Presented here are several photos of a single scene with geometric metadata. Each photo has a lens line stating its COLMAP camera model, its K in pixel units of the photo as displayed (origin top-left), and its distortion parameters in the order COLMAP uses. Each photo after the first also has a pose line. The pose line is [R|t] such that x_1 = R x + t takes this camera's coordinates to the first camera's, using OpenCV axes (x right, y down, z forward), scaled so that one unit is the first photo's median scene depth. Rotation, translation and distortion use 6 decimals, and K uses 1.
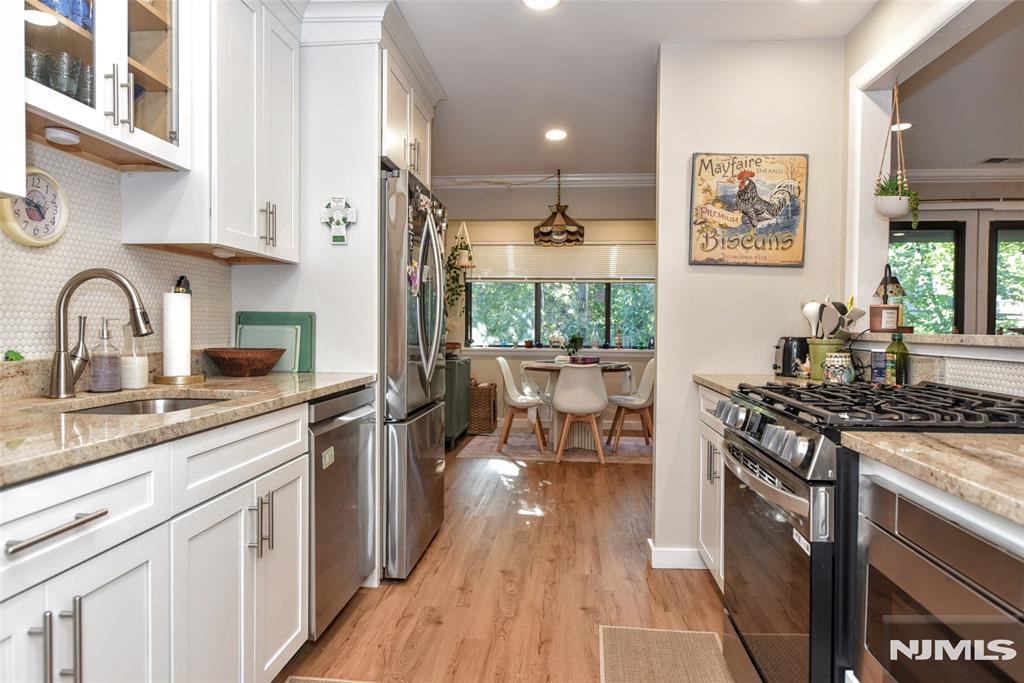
lens RADIAL K [[633.8, 0, 512.0], [0, 633.8, 341.5], [0, 0, 1]] dist [-0.006804, -0.002294]
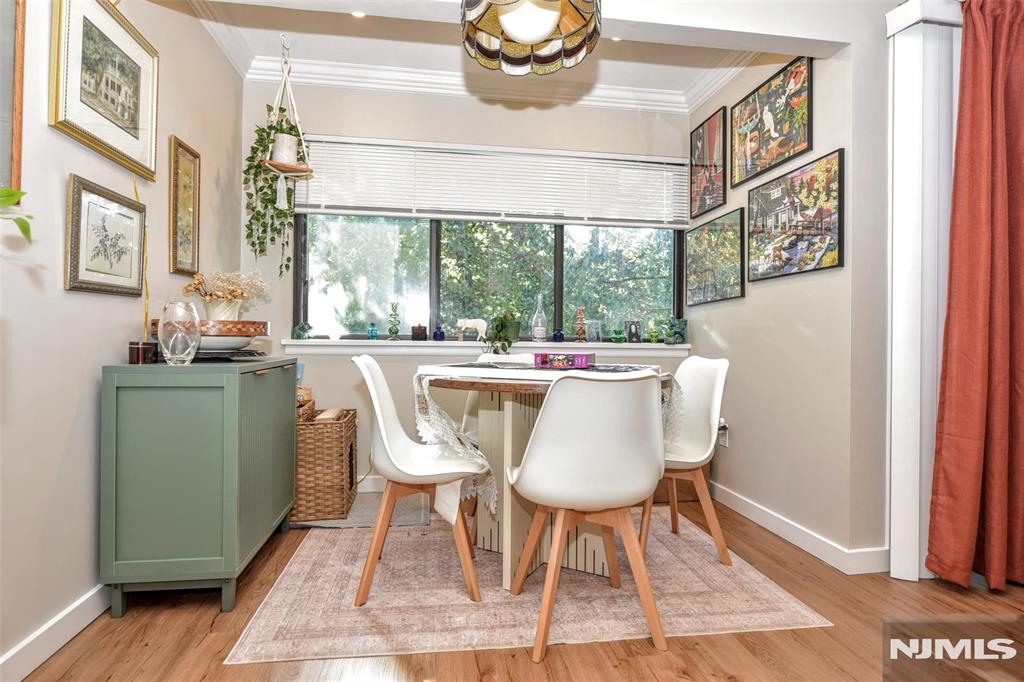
lens RADIAL K [[561.6, 0, 512.0], [0, 561.6, 341.0], [0, 0, 1]] dist [0.002424, -0.000522]
pose [[0.971619, 0.001607, 0.236547, -0.010293], [0.001691, 0.999904, -0.013736, 0.018808], [-0.236546, 0.013746, 0.971523, 0.561266]]
